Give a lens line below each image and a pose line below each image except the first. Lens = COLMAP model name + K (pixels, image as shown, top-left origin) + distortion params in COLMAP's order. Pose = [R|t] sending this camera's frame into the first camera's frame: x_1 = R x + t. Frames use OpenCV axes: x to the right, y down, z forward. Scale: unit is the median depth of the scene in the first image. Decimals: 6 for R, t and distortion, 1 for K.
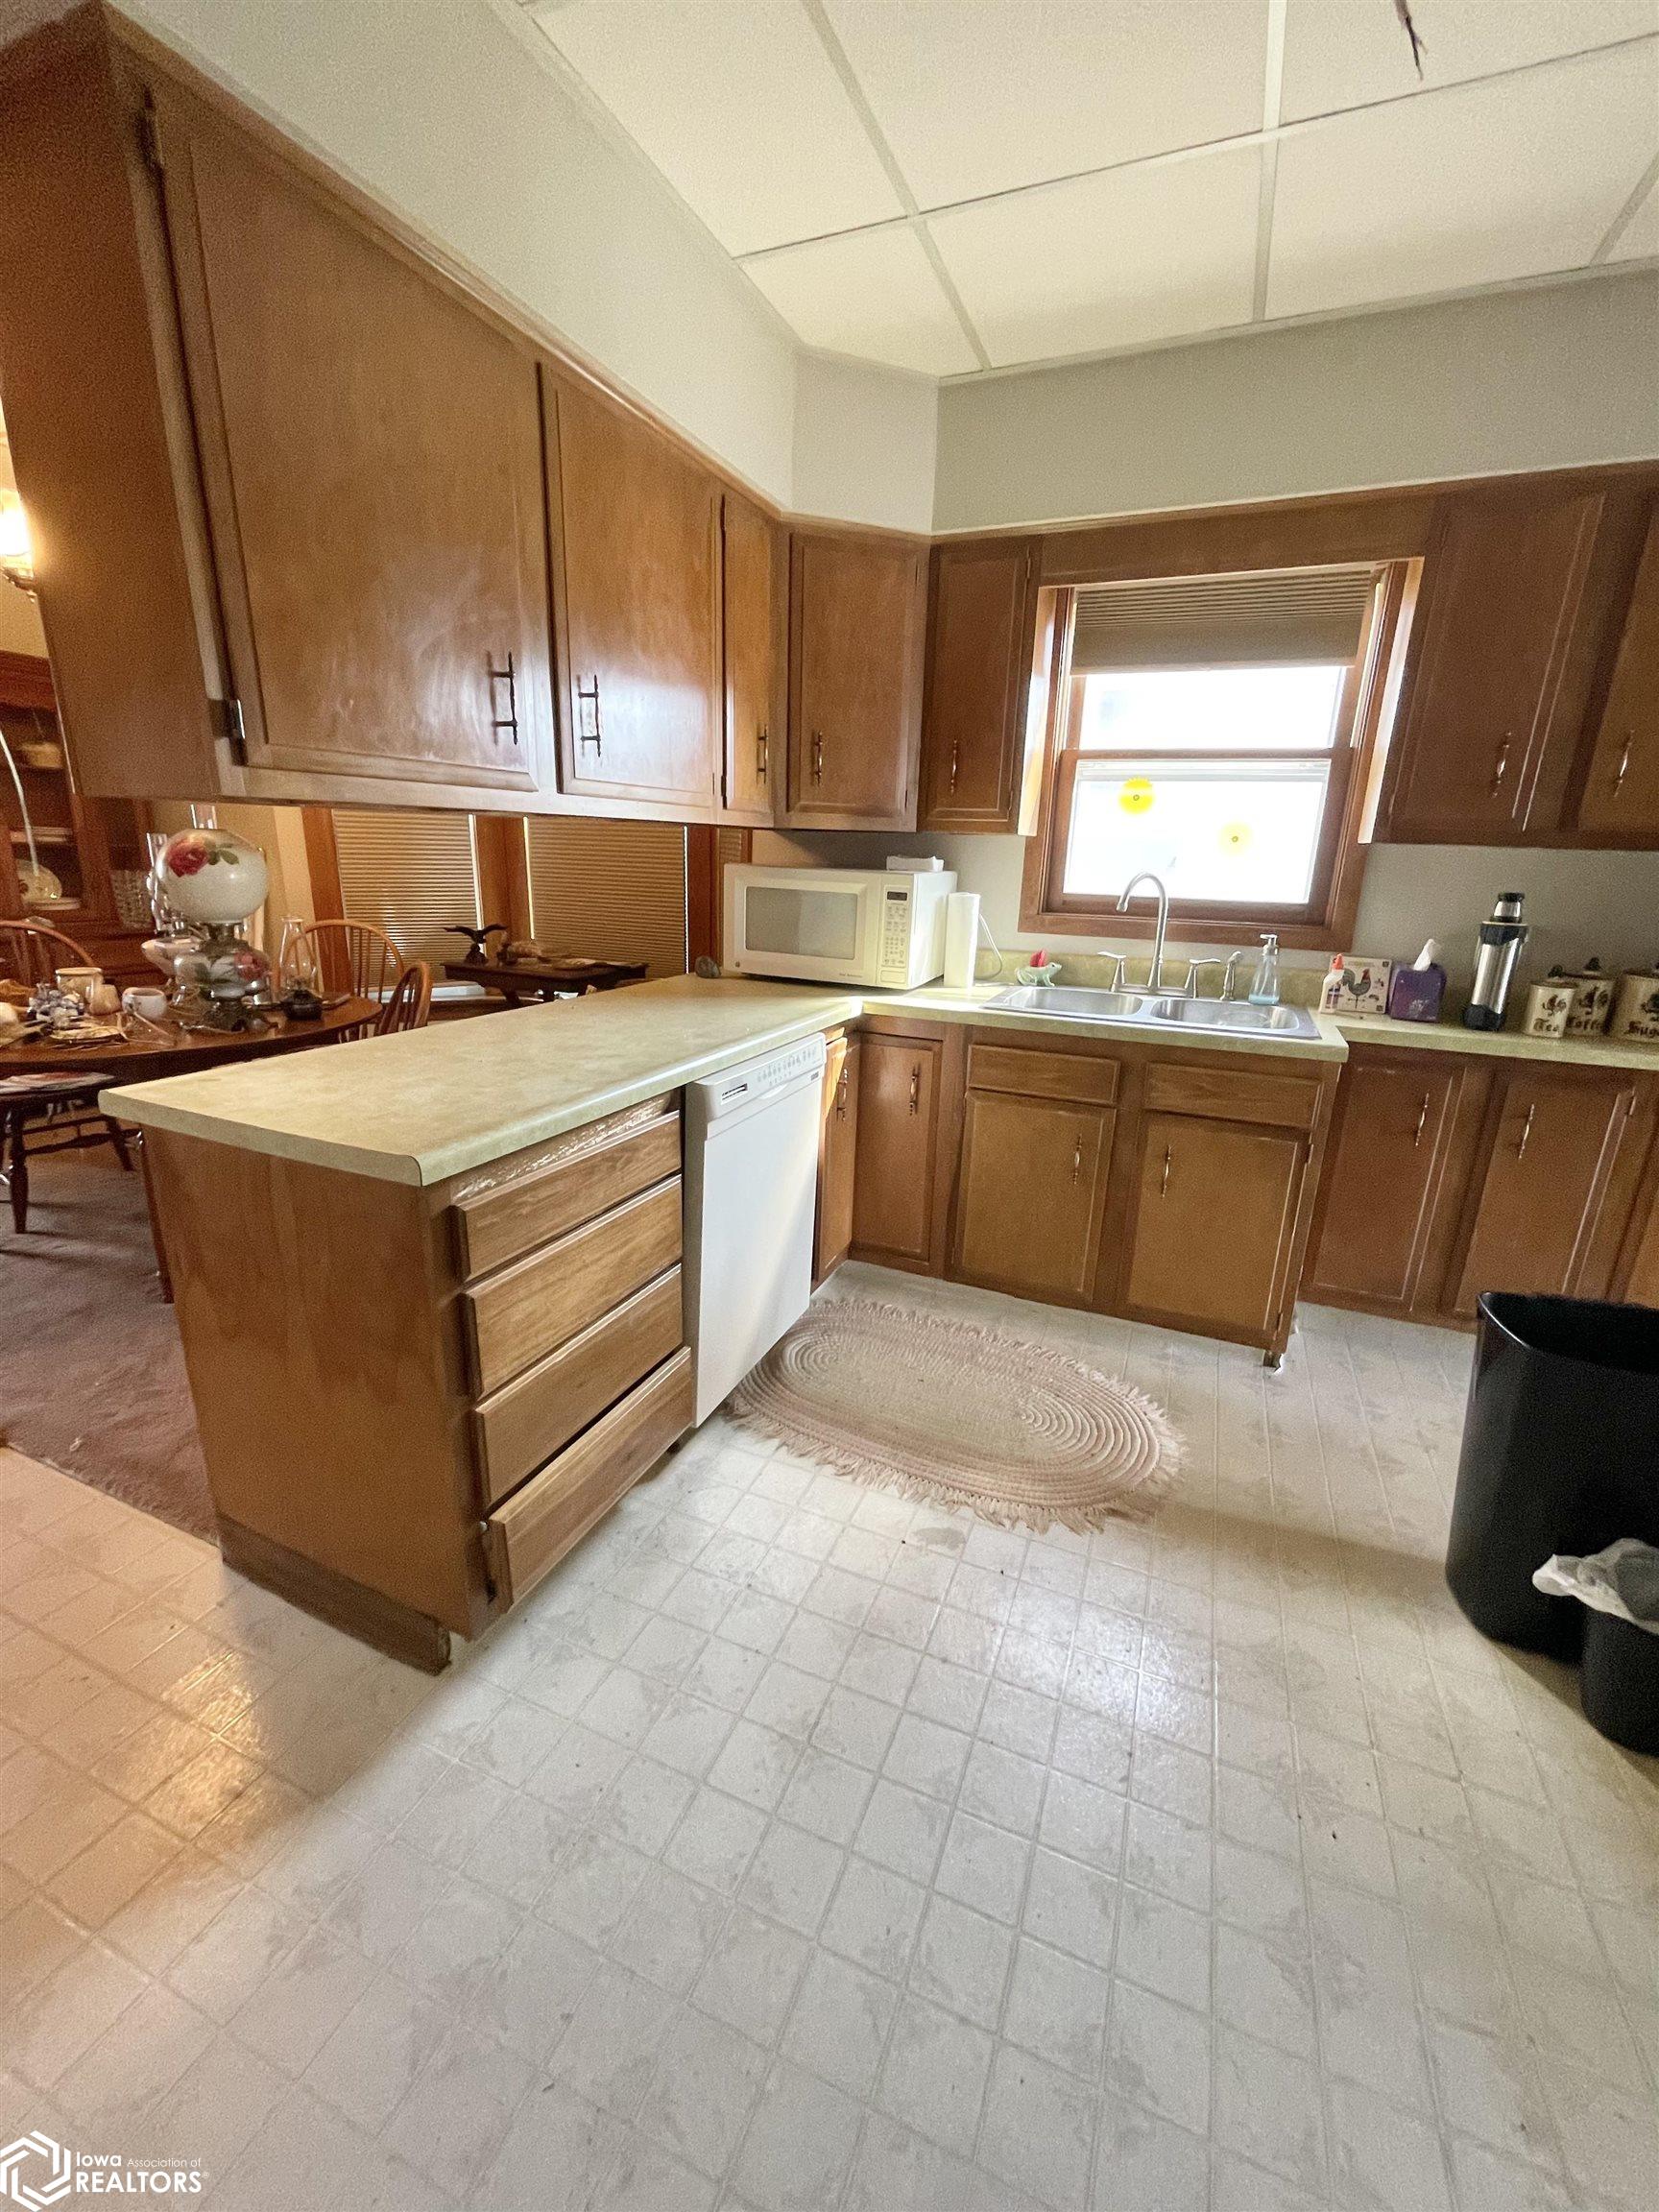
lens RADIAL K [[901.5, 0, 828.4], [0, 901.5, 1113.8], [0, 0, 1]] dist [-0.000746, 0.000034]
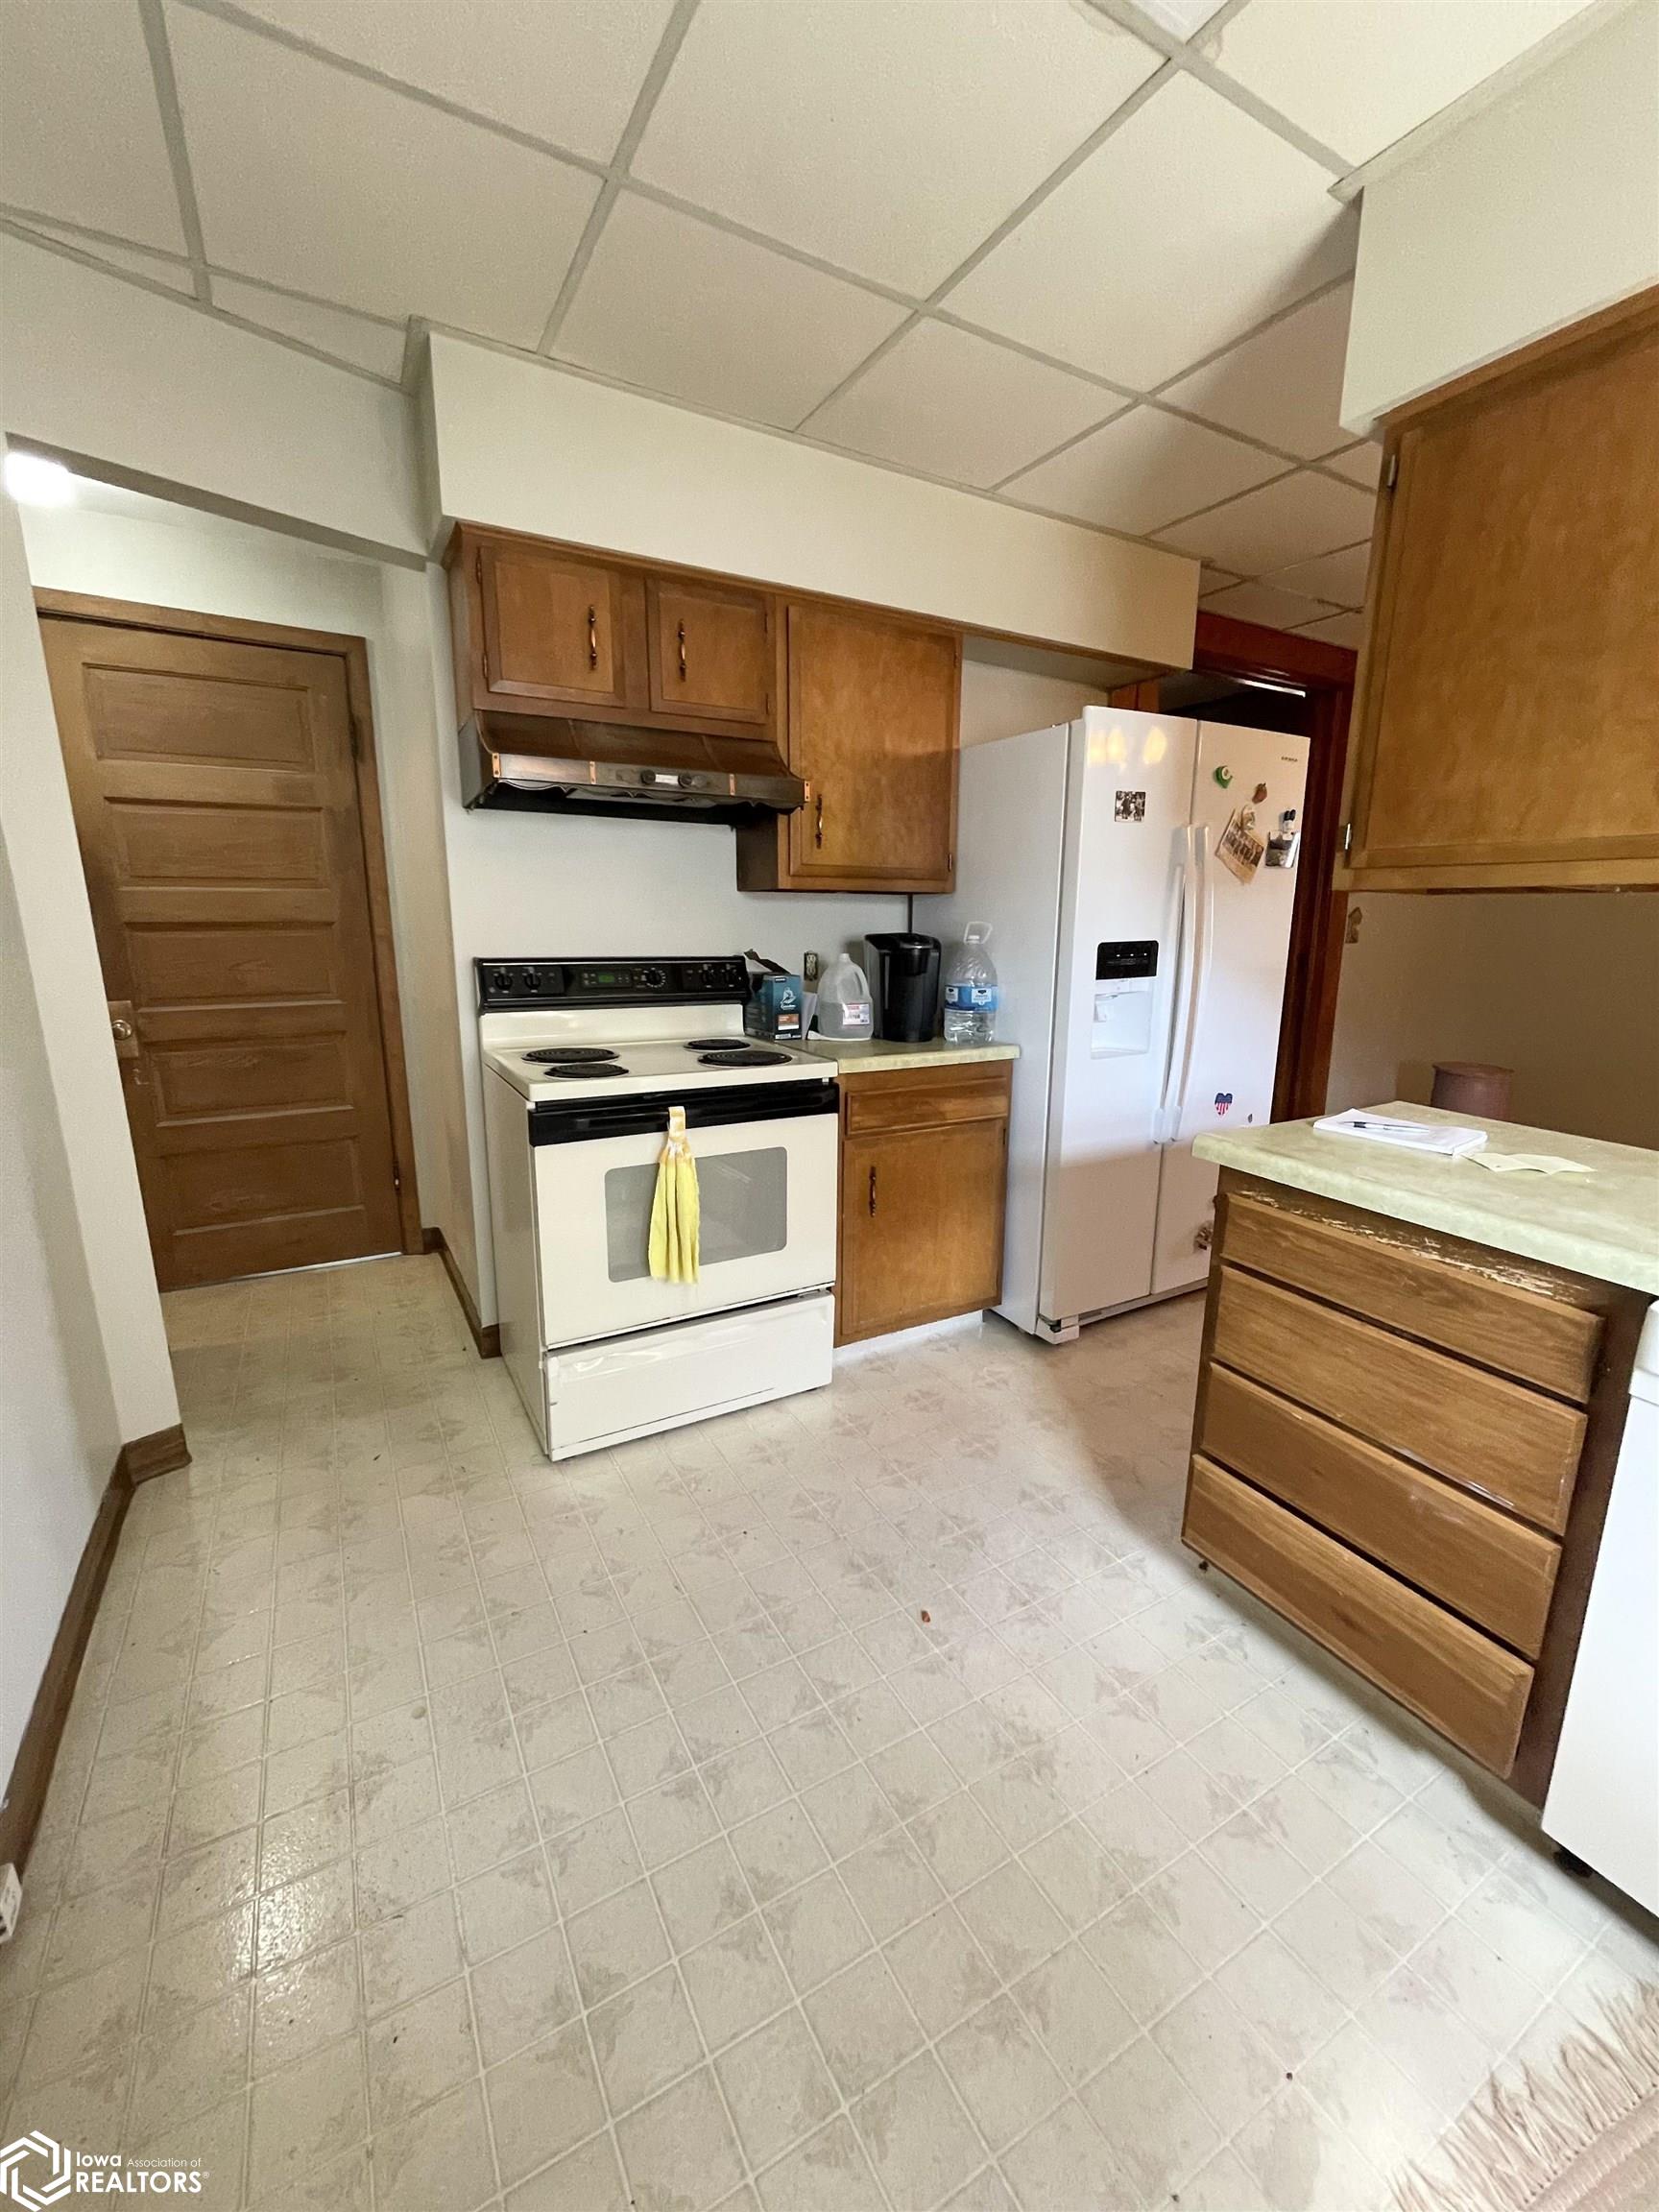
lens RADIAL K [[901.5, 0, 832.3], [0, 901.5, 1096.2], [0, 0, 1]] dist [-0.000746, 0.000034]
pose [[-0.601546, 0.131645, -0.787916, 0.757338], [-0.256268, 0.902396, 0.346423, -0.266003], [0.756617, 0.410307, -0.509096, 0.960927]]
